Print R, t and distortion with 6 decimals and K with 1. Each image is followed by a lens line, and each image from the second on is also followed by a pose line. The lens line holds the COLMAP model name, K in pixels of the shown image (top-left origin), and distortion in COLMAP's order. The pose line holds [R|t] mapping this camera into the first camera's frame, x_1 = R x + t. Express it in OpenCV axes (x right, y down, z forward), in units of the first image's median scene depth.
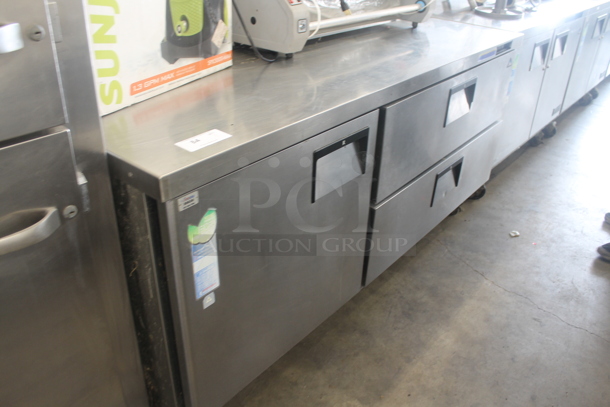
lens RADIAL K [[517.4, 0, 305.0], [0, 517.4, 203.5], [0, 0, 1]] dist [-0.169534, 0.149297]
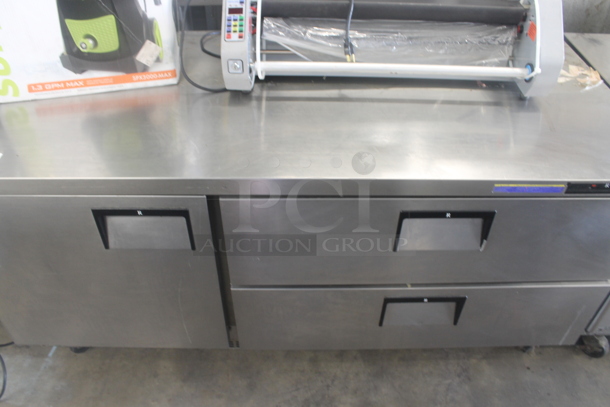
lens RADIAL K [[517.4, 0, 305.0], [0, 517.4, 203.5], [0, 0, 1]] dist [-0.169534, 0.149297]
pose [[0.643383, 0.485565, -0.591848, 0.637137], [-0.372642, 0.873975, 0.311938, -0.419127], [0.668727, 0.019852, 0.743243, 0.396414]]
